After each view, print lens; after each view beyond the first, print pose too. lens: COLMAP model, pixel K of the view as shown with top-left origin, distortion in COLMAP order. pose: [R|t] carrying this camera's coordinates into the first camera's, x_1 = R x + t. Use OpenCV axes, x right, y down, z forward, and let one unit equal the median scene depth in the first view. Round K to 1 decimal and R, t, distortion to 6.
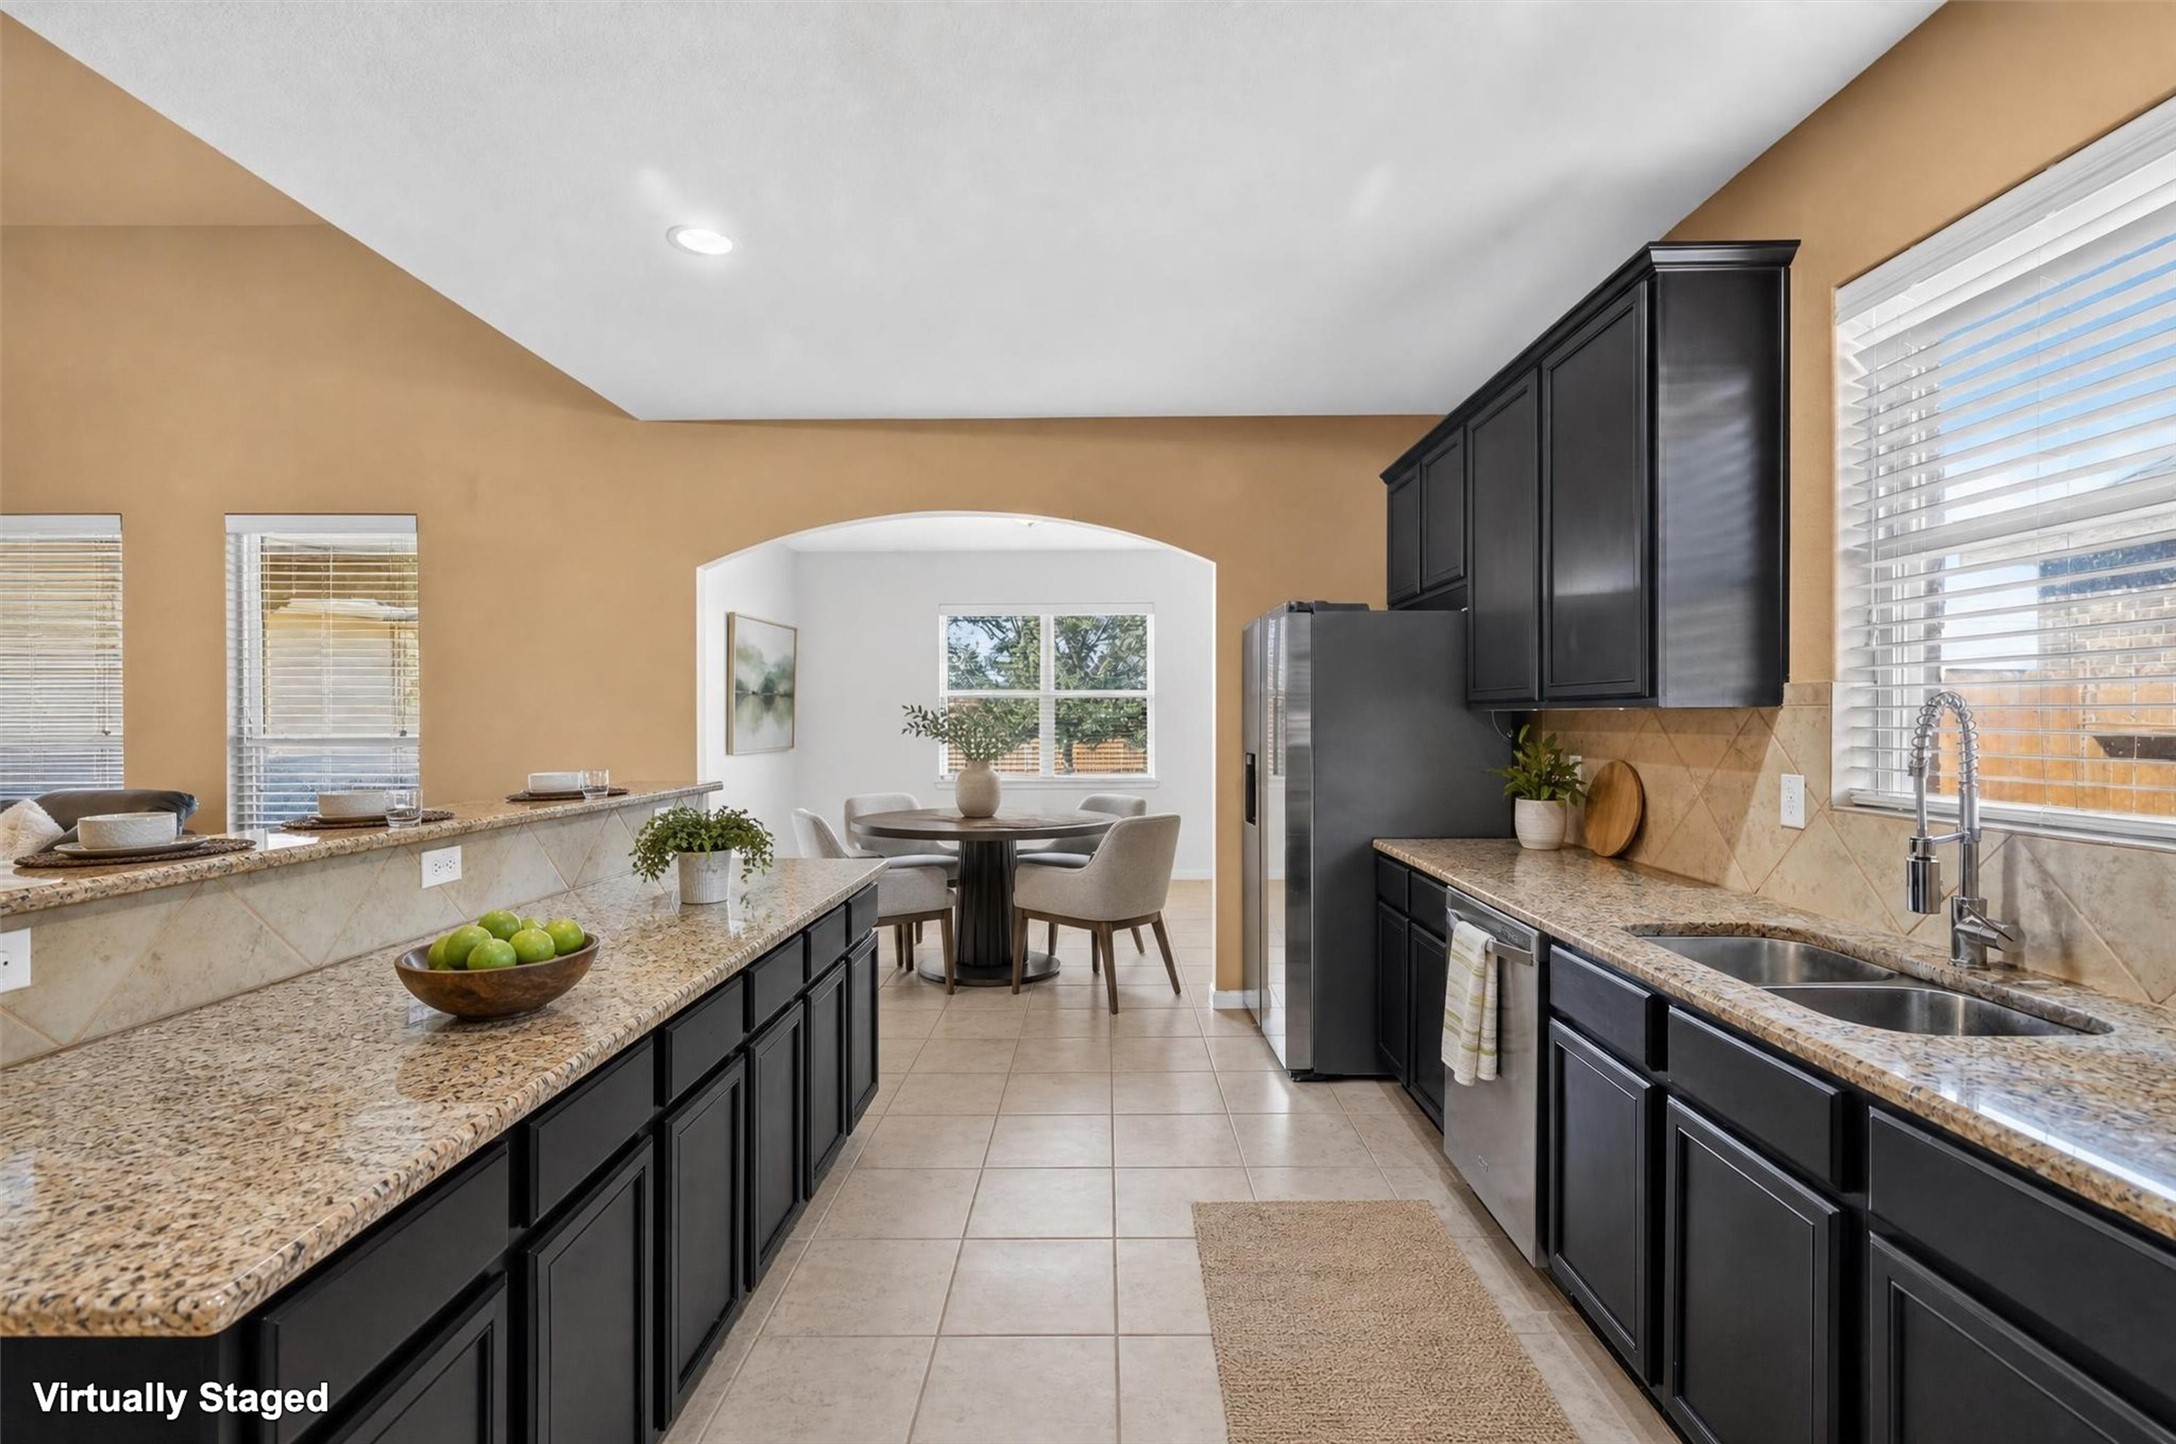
lens RADIAL K [[997.5, 0, 1100.2], [0, 997.5, 722.6], [0, 0, 1]] dist [0.005092, 0.000119]
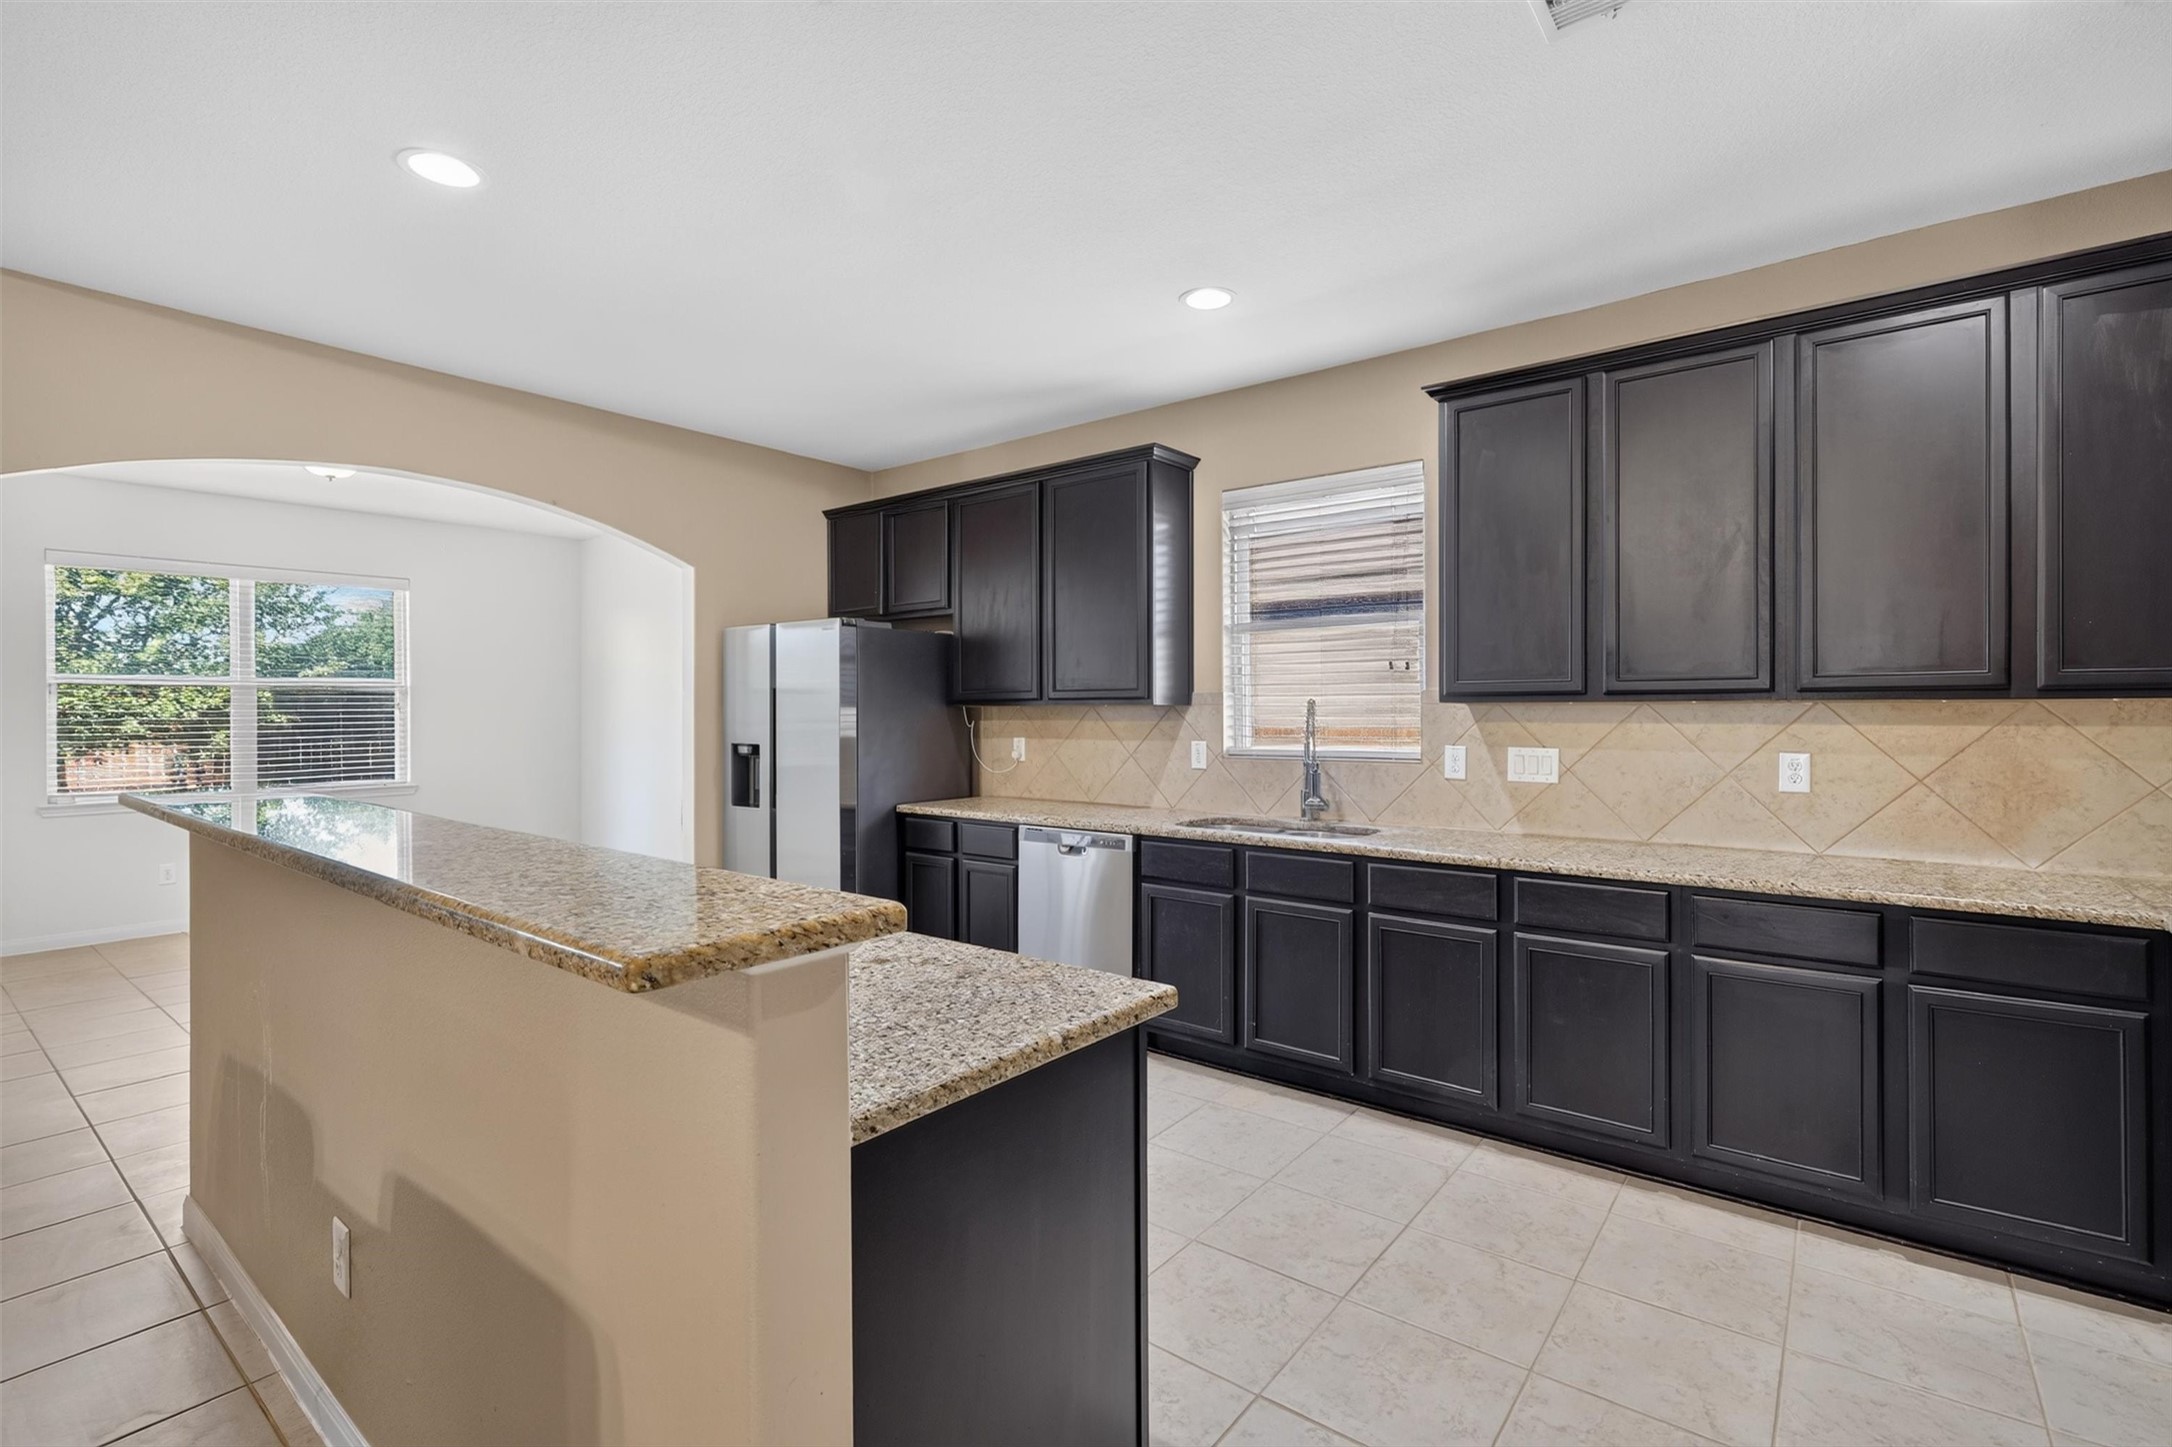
lens RADIAL K [[995.7, 0, 1096.7], [0, 995.7, 715.4], [0, 0, 1]] dist [0.005092, 0.000119]
pose [[0.610384, -0.003065, 0.792099, -0.895289], [0.005738, 0.999983, -0.000552, 0.002956], [-0.792085, 0.004882, 0.610392, 0.004551]]
